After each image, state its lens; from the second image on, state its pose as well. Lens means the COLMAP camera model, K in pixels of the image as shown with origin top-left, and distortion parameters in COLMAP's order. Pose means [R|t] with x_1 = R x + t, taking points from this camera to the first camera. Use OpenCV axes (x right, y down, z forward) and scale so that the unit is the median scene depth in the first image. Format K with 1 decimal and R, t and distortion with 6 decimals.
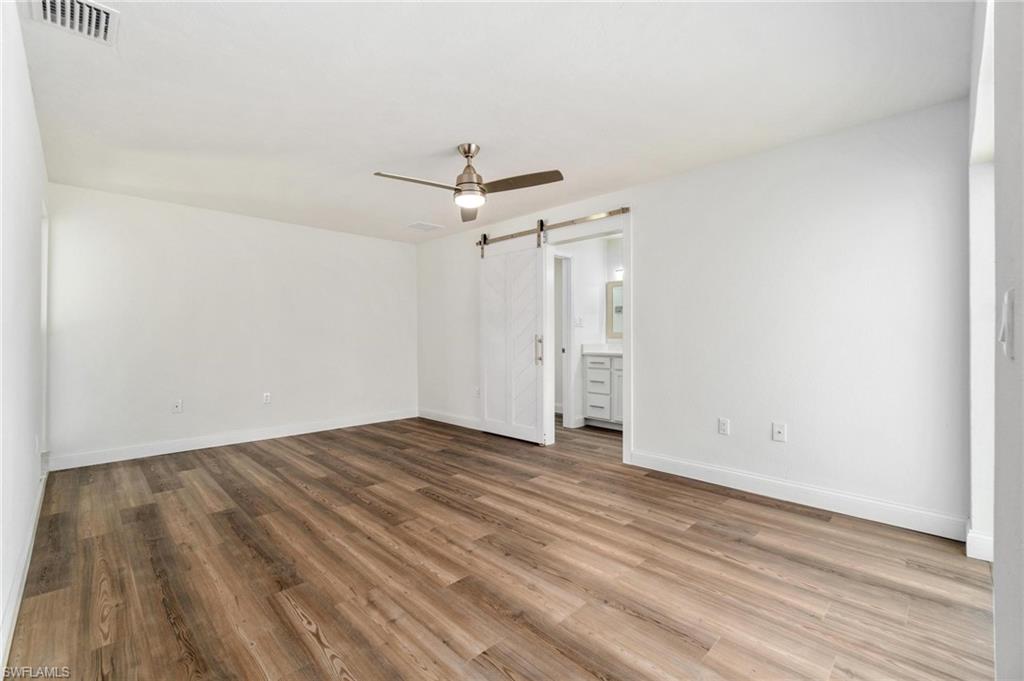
lens RADIAL K [[441.4, 0, 505.3], [0, 441.4, 336.4], [0, 0, 1]] dist [-0.004247, 0.000380]
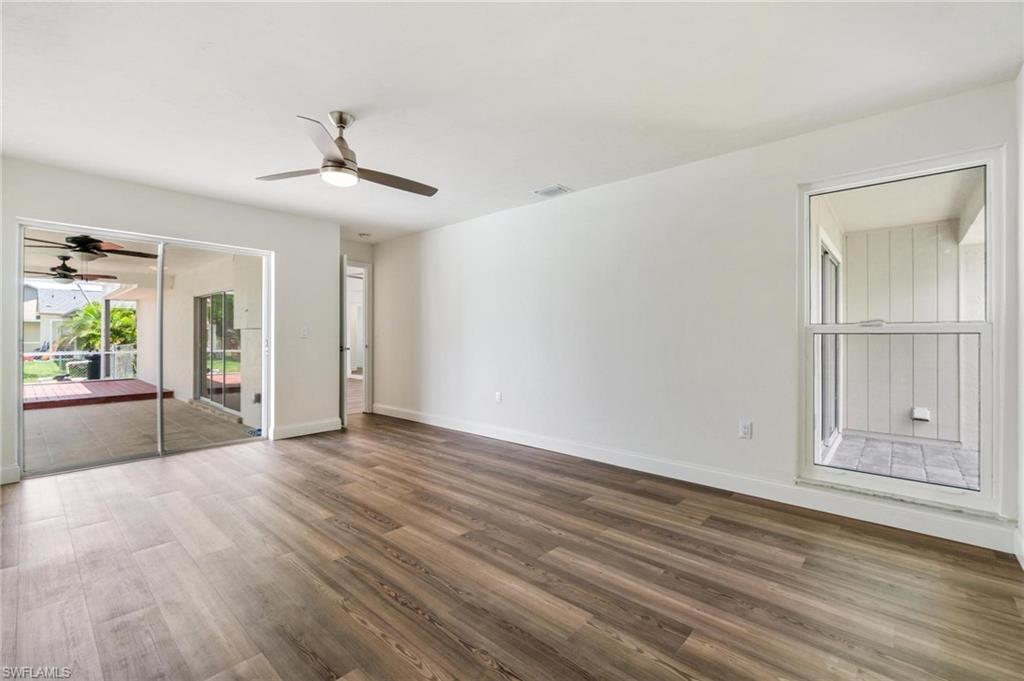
lens RADIAL K [[439.8, 0, 513.2], [0, 439.8, 337.0], [0, 0, 1]] dist [0.000189, 0.000016]
pose [[-0.997025, -0.001595, -0.077060, -0.362093], [-0.001283, 0.999991, -0.004092, 0.011442], [0.077066, -0.003981, -0.997018, 1.918657]]
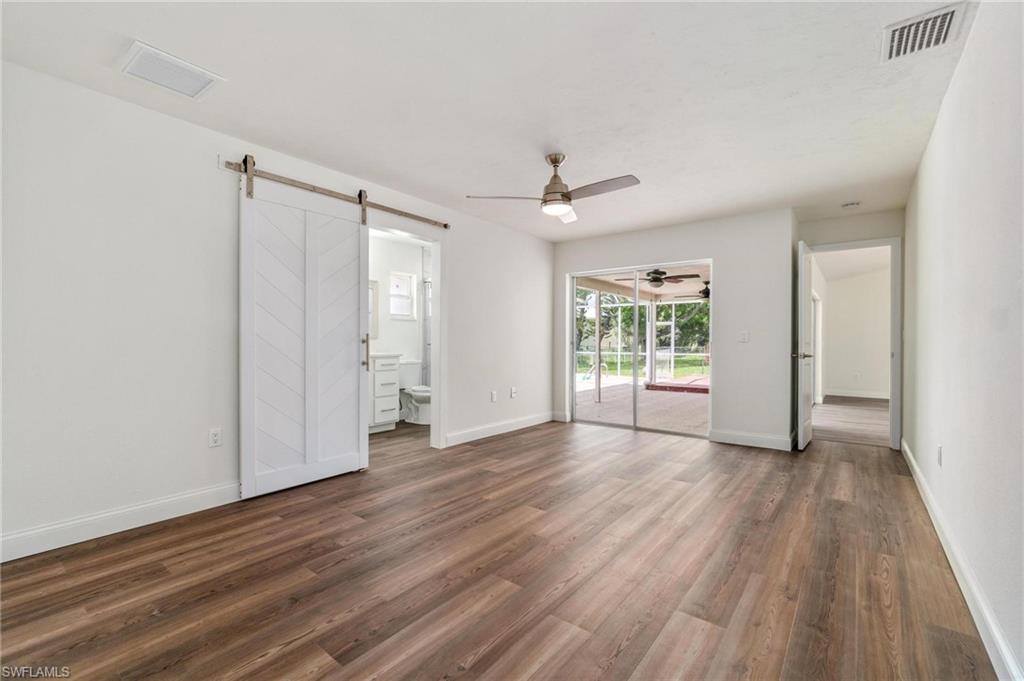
lens RADIAL K [[447.4, 0, 505.3], [0, 447.4, 346.1], [0, 0, 1]] dist [-0.001753, 0.000685]
pose [[-0.135744, -0.011519, 0.990677, -1.144608], [-0.008045, 0.999912, 0.010524, 0.012152], [-0.990711, -0.006542, -0.135825, 1.275921]]
